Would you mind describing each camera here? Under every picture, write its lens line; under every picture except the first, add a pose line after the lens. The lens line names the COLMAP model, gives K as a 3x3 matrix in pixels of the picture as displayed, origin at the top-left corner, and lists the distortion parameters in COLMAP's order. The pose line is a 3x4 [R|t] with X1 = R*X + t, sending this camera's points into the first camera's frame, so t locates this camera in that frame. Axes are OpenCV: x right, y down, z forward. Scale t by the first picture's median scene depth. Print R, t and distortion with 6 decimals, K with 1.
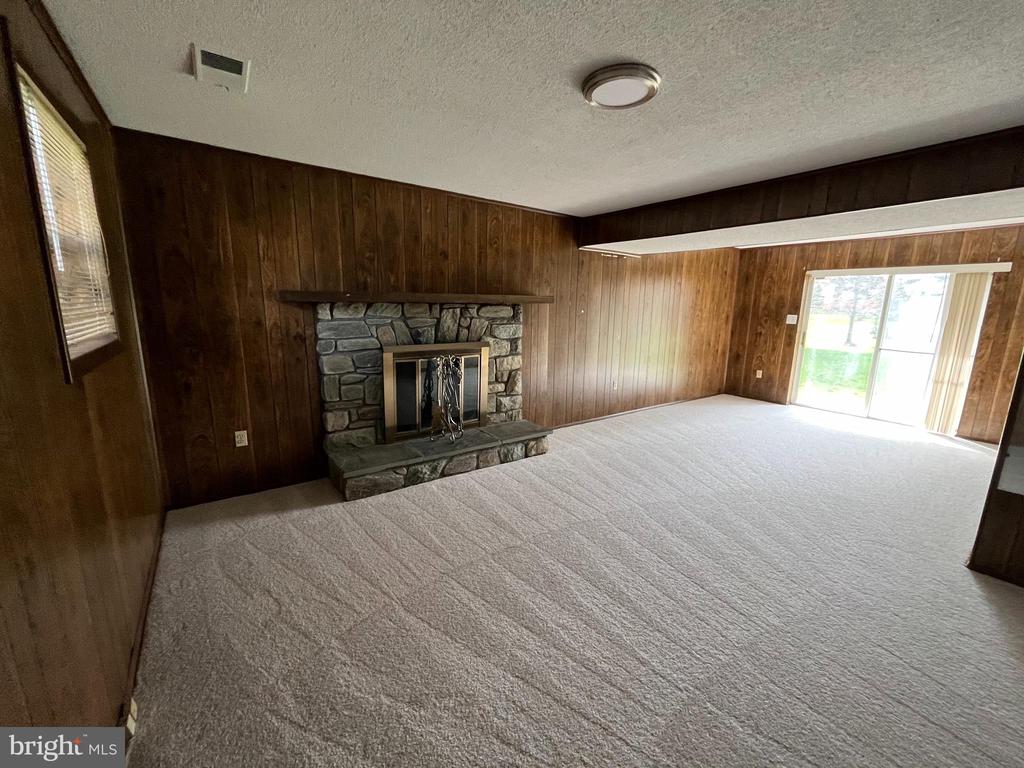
lens RADIAL K [[414.7, 0, 512.4], [0, 414.7, 385.1], [0, 0, 1]] dist [-0.003751, -0.000473]
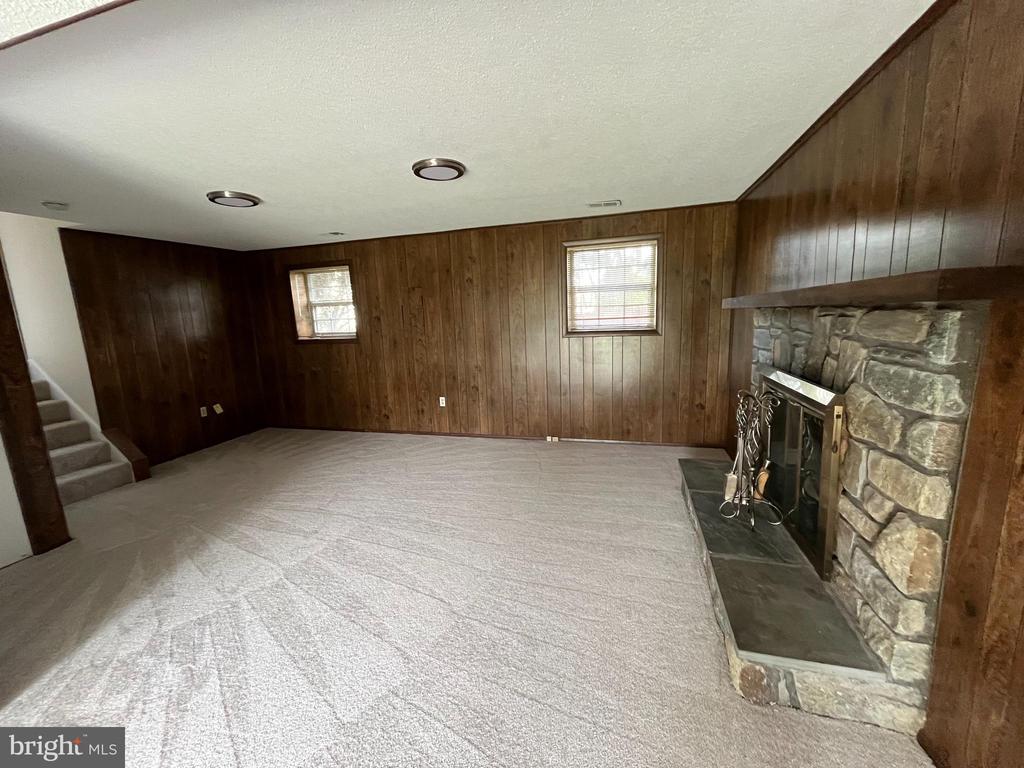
lens RADIAL K [[414.7, 0, 502.4], [0, 414.7, 382.2], [0, 0, 1]] dist [-0.003751, -0.000473]
pose [[-0.792369, 0.115990, -0.598914, 0.529943], [-0.091044, 0.948279, 0.304103, -0.243664], [0.603211, 0.295489, -0.740826, 1.245317]]
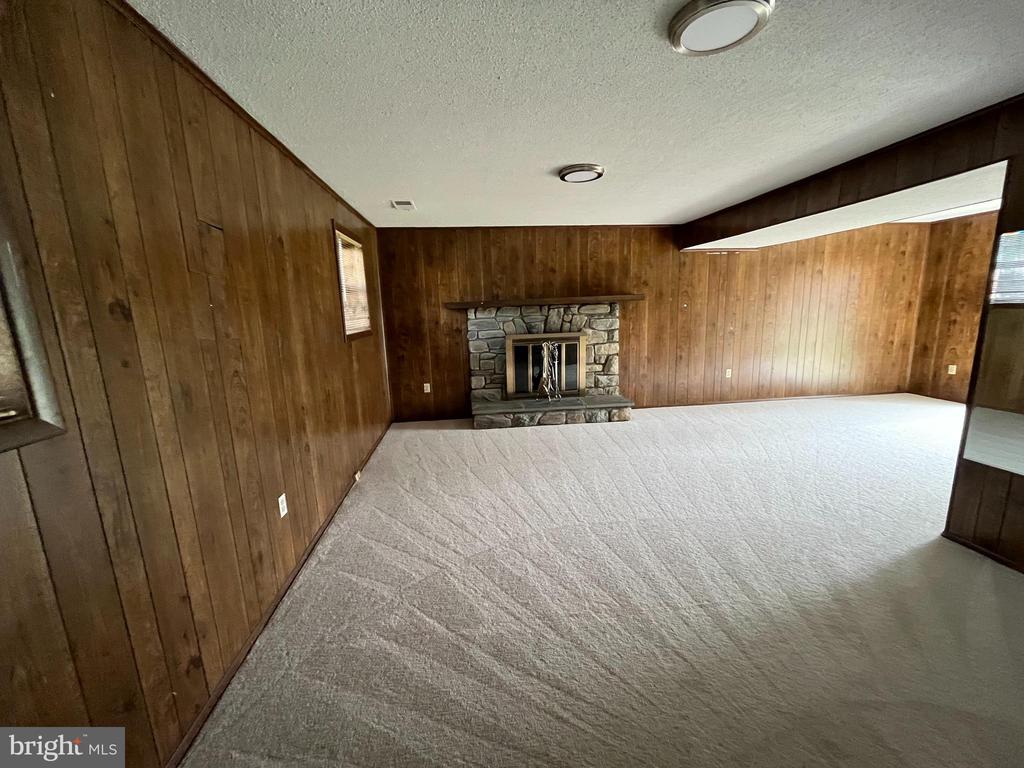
lens RADIAL K [[414.7, 0, 511.4], [0, 414.7, 382.6], [0, 0, 1]] dist [-0.003751, -0.000473]
pose [[0.868850, 0.041893, -0.493300, 0.447274], [-0.046464, 0.998915, 0.002995, 0.071702], [0.492891, 0.020318, 0.869854, -0.301739]]
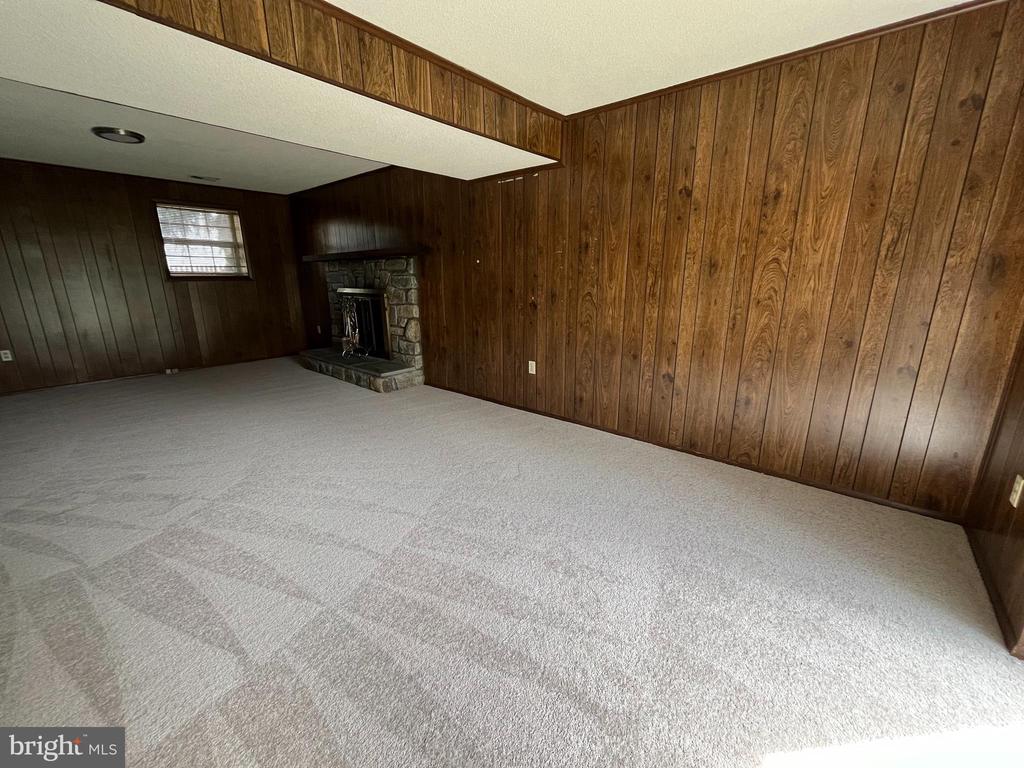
lens RADIAL K [[414.7, 0, 511.0], [0, 414.7, 384.8], [0, 0, 1]] dist [-0.003751, -0.000473]
pose [[0.242947, 0.226580, -0.943206, 1.395752], [-0.183638, 0.965498, 0.184634, -0.144828], [0.952499, 0.128352, 0.276173, 1.188974]]
